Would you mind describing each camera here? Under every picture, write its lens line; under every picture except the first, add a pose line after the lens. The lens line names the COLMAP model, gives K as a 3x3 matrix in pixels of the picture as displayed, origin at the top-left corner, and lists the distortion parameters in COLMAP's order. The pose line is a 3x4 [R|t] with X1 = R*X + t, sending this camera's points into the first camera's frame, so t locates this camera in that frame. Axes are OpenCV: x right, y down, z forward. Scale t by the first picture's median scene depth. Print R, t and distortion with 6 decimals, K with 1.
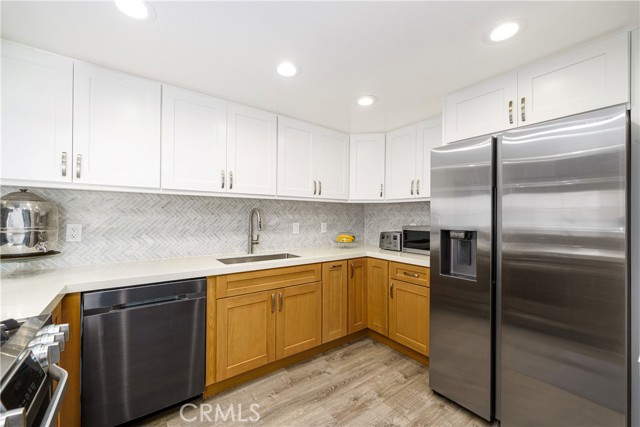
lens RADIAL K [[251.7, 0, 324.9], [0, 251.7, 214.1], [0, 0, 1]] dist [-0.009757, 0.000081]
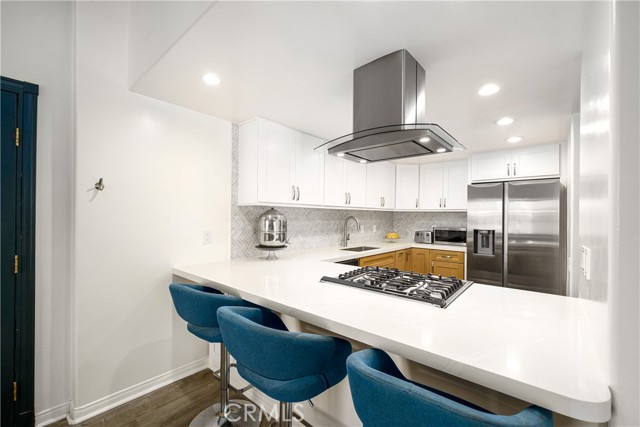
lens RADIAL K [[251.7, 0, 318.4], [0, 251.7, 217.9], [0, 0, 1]] dist [-0.009757, 0.000081]
pose [[0.986764, 0.000679, 0.162163, -0.716288], [-0.003223, 0.999876, 0.015421, -0.035555], [-0.162132, -0.015739, 0.986643, -0.451717]]
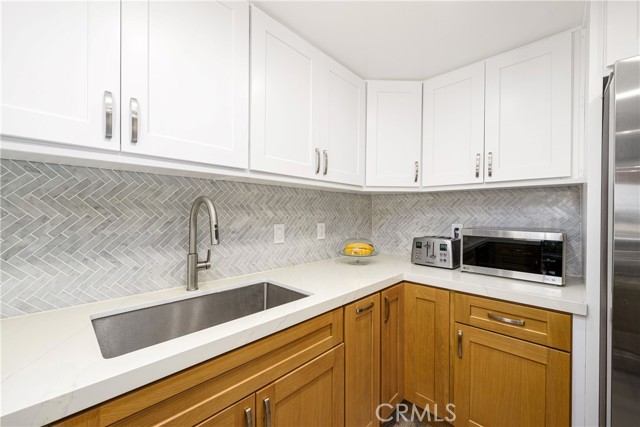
lens RADIAL K [[251.7, 0, 323.1], [0, 251.7, 214.0], [0, 0, 1]] dist [-0.009757, 0.000081]
pose [[0.988198, -0.001342, 0.153174, -0.125199], [-0.000358, 0.999939, 0.011073, 0.005260], [-0.153180, -0.010997, 0.988137, 0.500206]]
